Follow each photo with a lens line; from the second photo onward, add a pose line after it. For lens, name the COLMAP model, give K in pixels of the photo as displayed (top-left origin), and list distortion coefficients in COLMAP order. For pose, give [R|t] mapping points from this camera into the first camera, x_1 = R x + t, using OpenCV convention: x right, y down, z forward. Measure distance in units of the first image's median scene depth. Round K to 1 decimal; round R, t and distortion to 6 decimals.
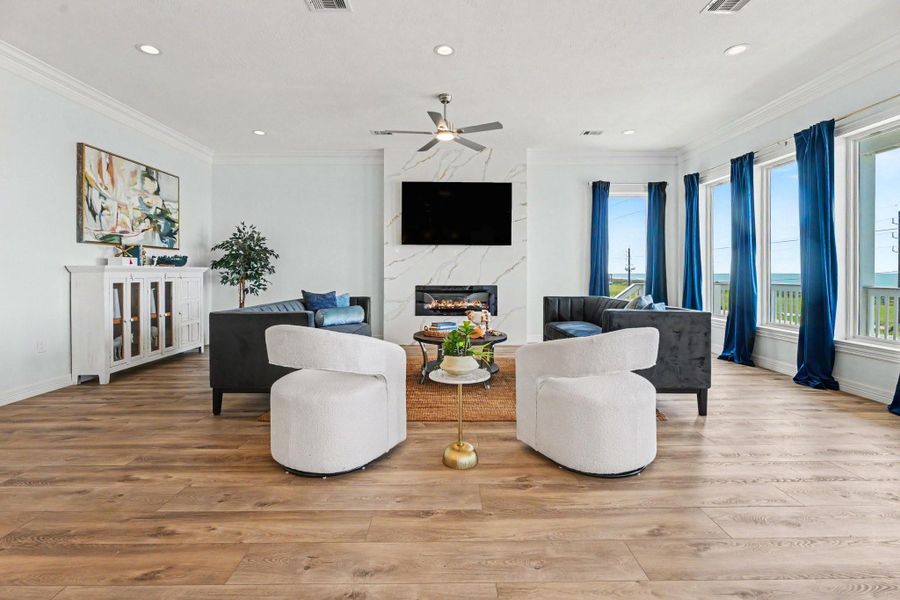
lens RADIAL K [[412.7, 0, 451.2], [0, 412.7, 274.6], [0, 0, 1]] dist [-0.000944, 0.000088]
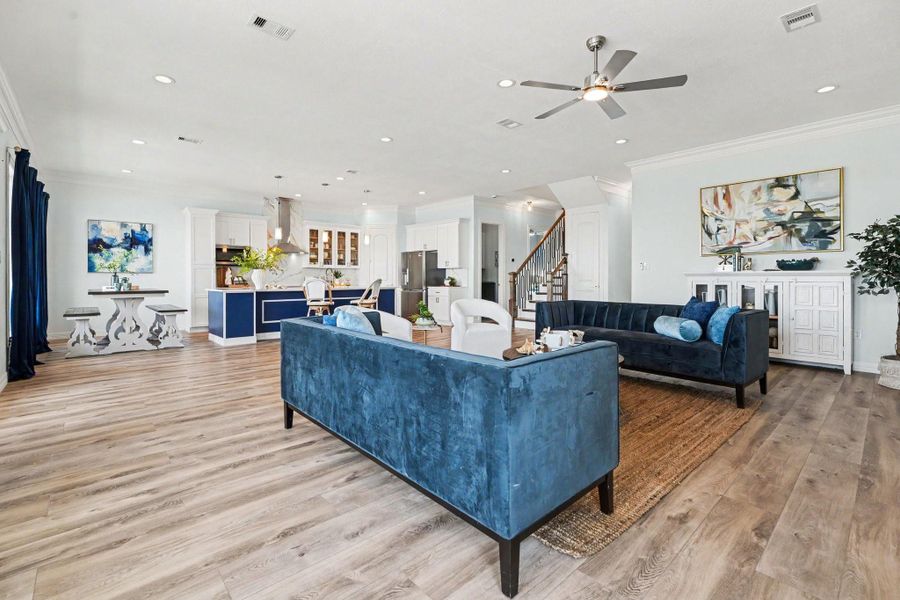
lens RADIAL K [[402.5, 0, 449.7], [0, 402.5, 278.2], [0, 0, 1]] dist [-0.001491, -0.000146]
pose [[-0.742909, 0.002602, -0.669387, 0.574930], [-0.002082, 0.999979, 0.006198, -0.005130], [0.669389, 0.005998, -0.742888, 1.168223]]
